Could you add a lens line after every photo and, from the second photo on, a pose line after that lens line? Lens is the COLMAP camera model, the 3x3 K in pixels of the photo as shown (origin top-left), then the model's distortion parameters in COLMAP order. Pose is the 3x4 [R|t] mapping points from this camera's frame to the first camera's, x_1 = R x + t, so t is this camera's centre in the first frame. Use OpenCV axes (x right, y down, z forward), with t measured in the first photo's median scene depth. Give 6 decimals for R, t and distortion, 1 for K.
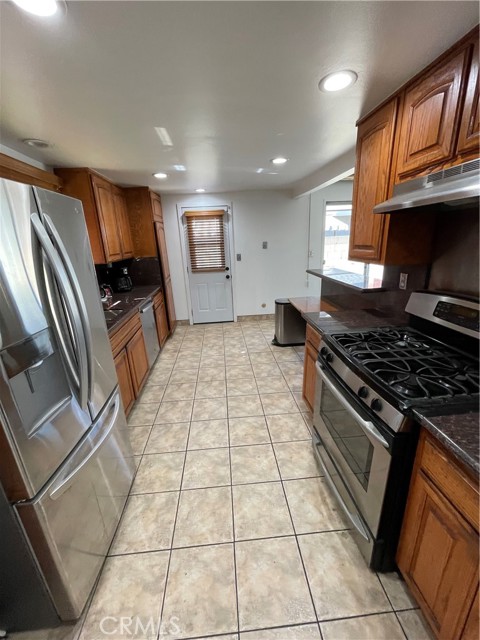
lens RADIAL K [[258.5, 0, 237.6], [0, 258.5, 318.0], [0, 0, 1]] dist [-0.002737, -0.000081]
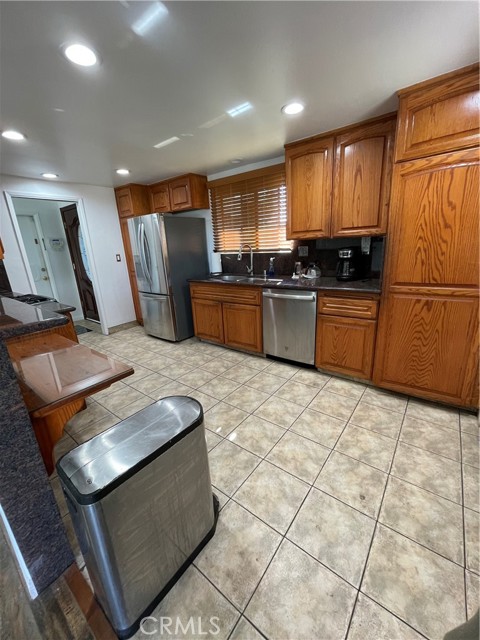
lens RADIAL K [[258.5, 0, 237.6], [0, 258.5, 318.0], [0, 0, 1]] dist [-0.002737, -0.000081]
pose [[-0.670865, 0.284758, -0.684729, 0.367702], [-0.138389, 0.859045, 0.492838, -0.390840], [0.728552, 0.425387, -0.536896, 1.420459]]
